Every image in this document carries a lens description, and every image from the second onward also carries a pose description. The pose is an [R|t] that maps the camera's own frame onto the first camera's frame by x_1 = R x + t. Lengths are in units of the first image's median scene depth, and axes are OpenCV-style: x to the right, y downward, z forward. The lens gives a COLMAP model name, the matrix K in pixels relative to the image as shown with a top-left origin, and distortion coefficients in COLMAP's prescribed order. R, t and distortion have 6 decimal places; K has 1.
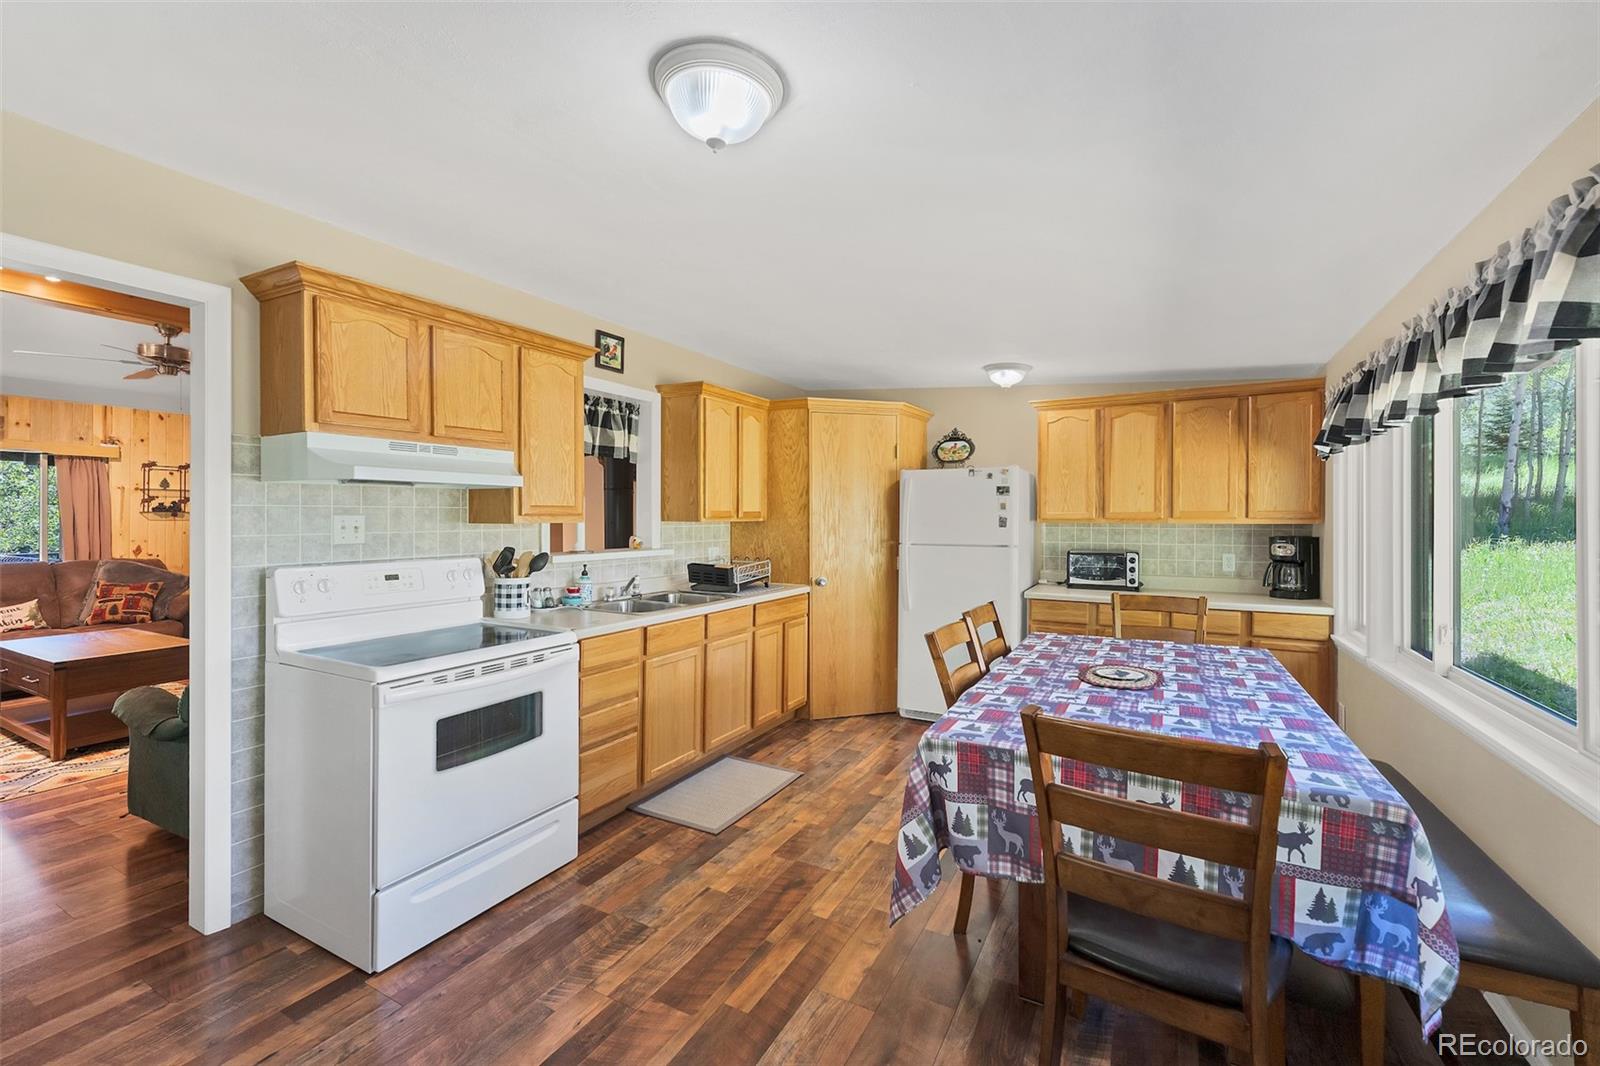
lens RADIAL K [[658.3, 0, 797.9], [0, 658.3, 514.5], [0, 0, 1]] dist [-0.002101, 0.000783]
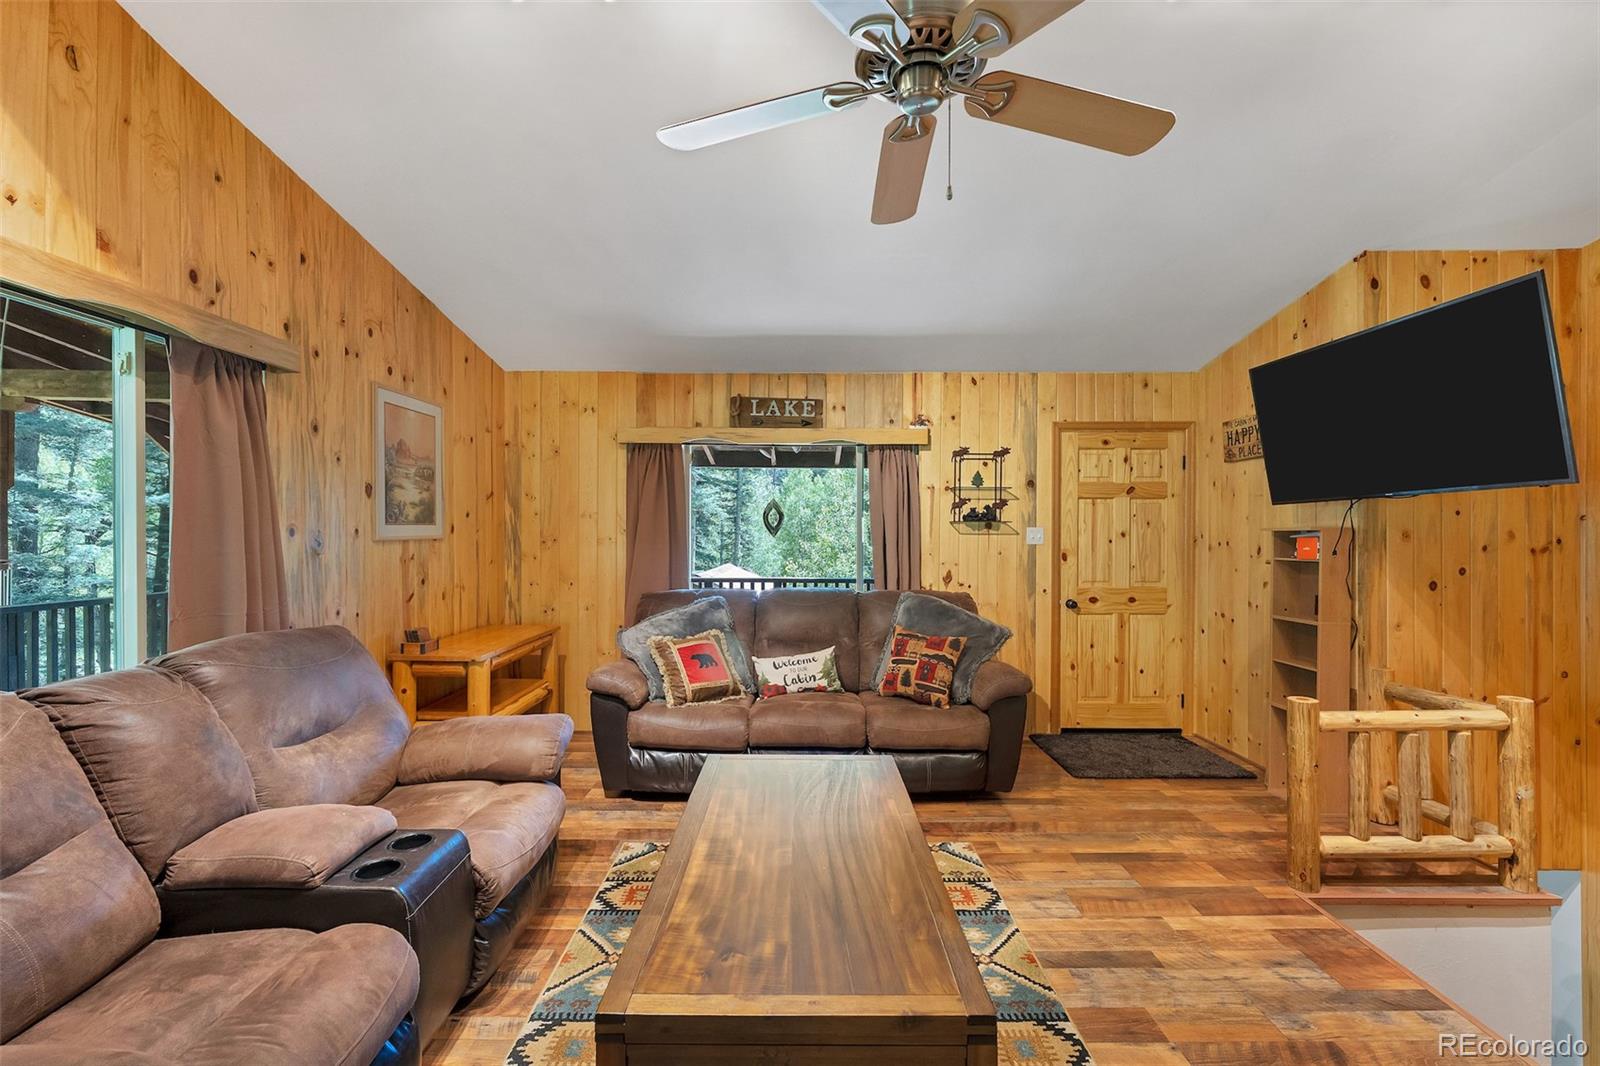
lens RADIAL K [[658.3, 0, 812.0], [0, 658.3, 543.6], [0, 0, 1]] dist [-0.002101, 0.000783]
pose [[0.489534, 0.020890, -0.871734, -0.533817], [0.002547, 0.999674, 0.025386, 0.001323], [0.871981, -0.014648, 0.489321, 0.608422]]
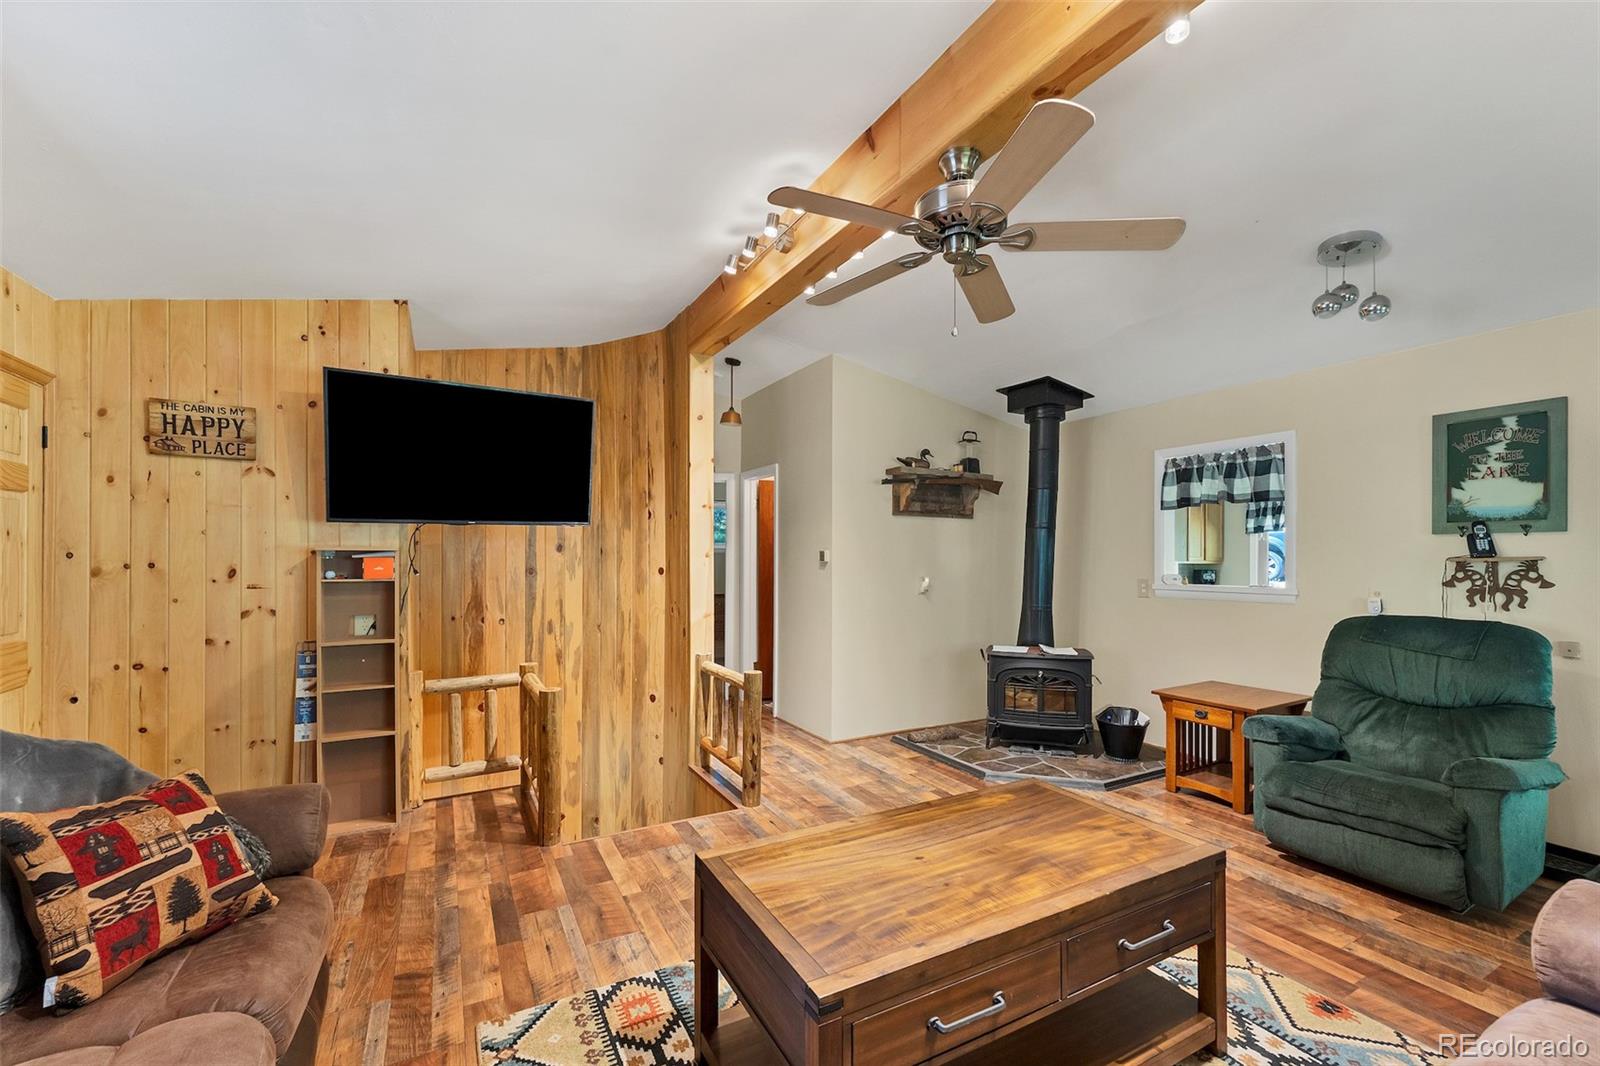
lens RADIAL K [[658.3, 0, 790.0], [0, 658.3, 555.1], [0, 0, 1]] dist [-0.002101, 0.000783]
pose [[0.547314, 0.013117, 0.836825, -1.111360], [-0.016945, 0.999846, -0.004589, 0.006209], [-0.836756, -0.011668, 0.547452, 0.648234]]
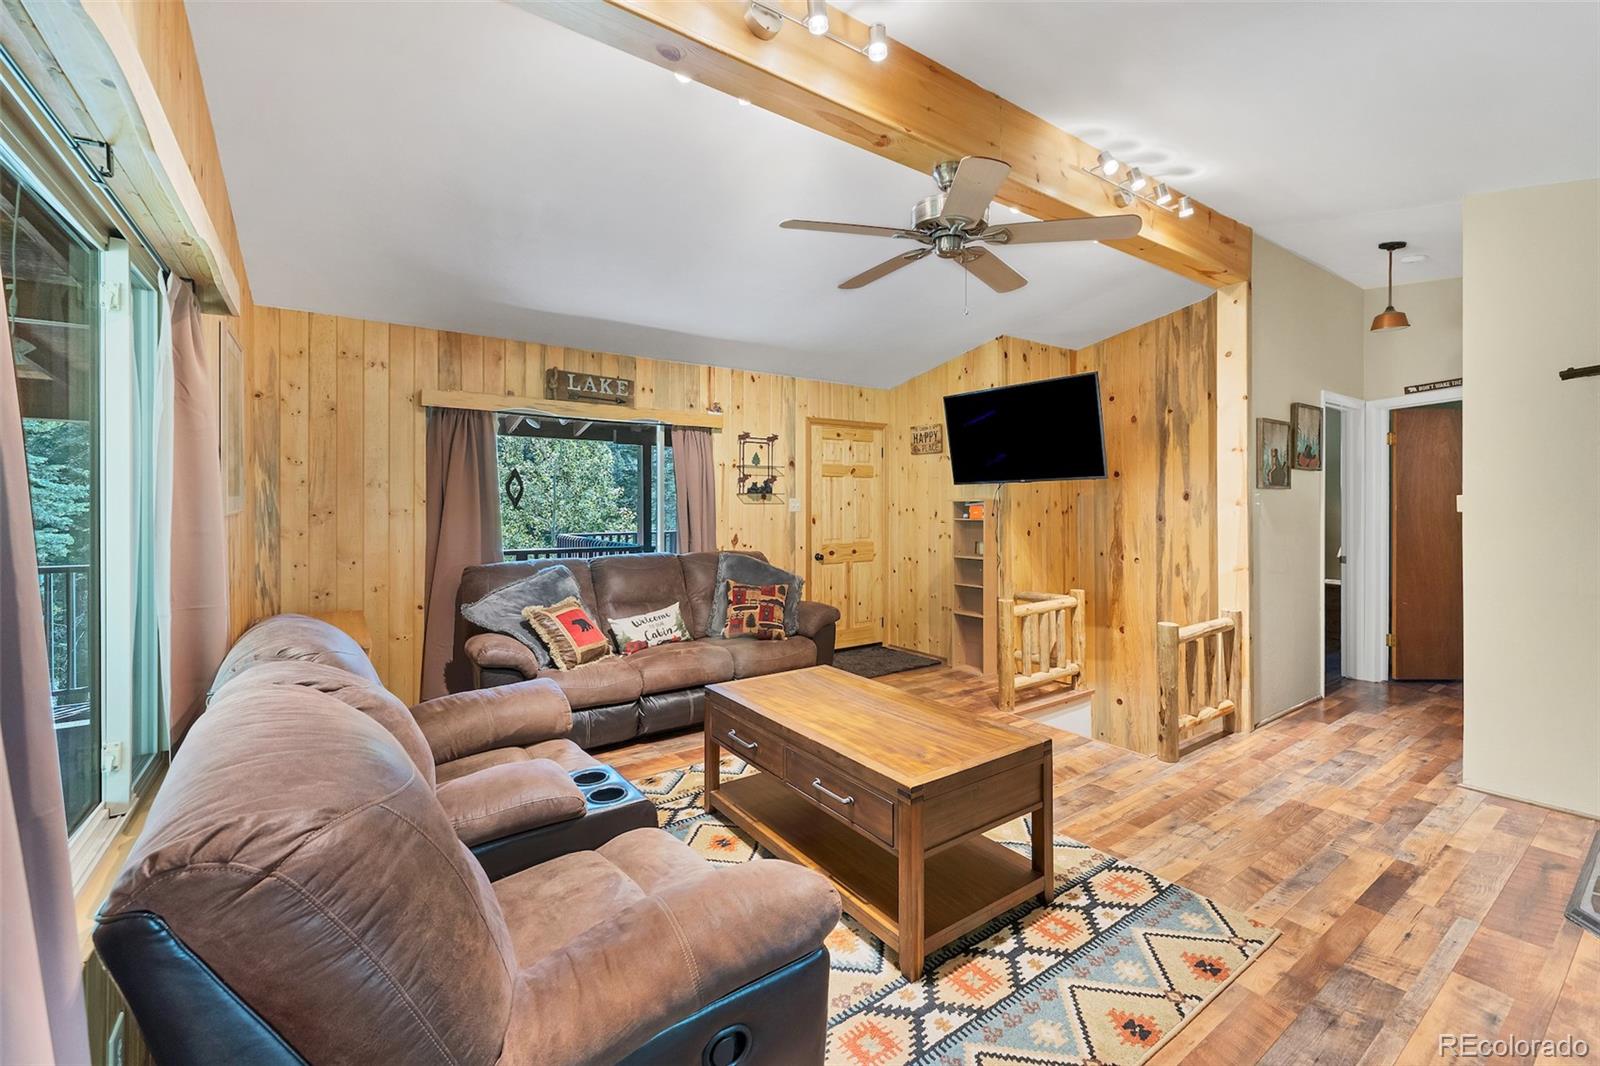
lens RADIAL K [[658.3, 0, 816.3], [0, 658.3, 509.9], [0, 0, 1]] dist [-0.002101, 0.000783]
pose [[0.906143, 0.012745, -0.422779, -0.635501], [-0.003093, 0.999719, 0.023507, -0.003428], [0.422960, -0.019993, 0.905928, 0.328999]]
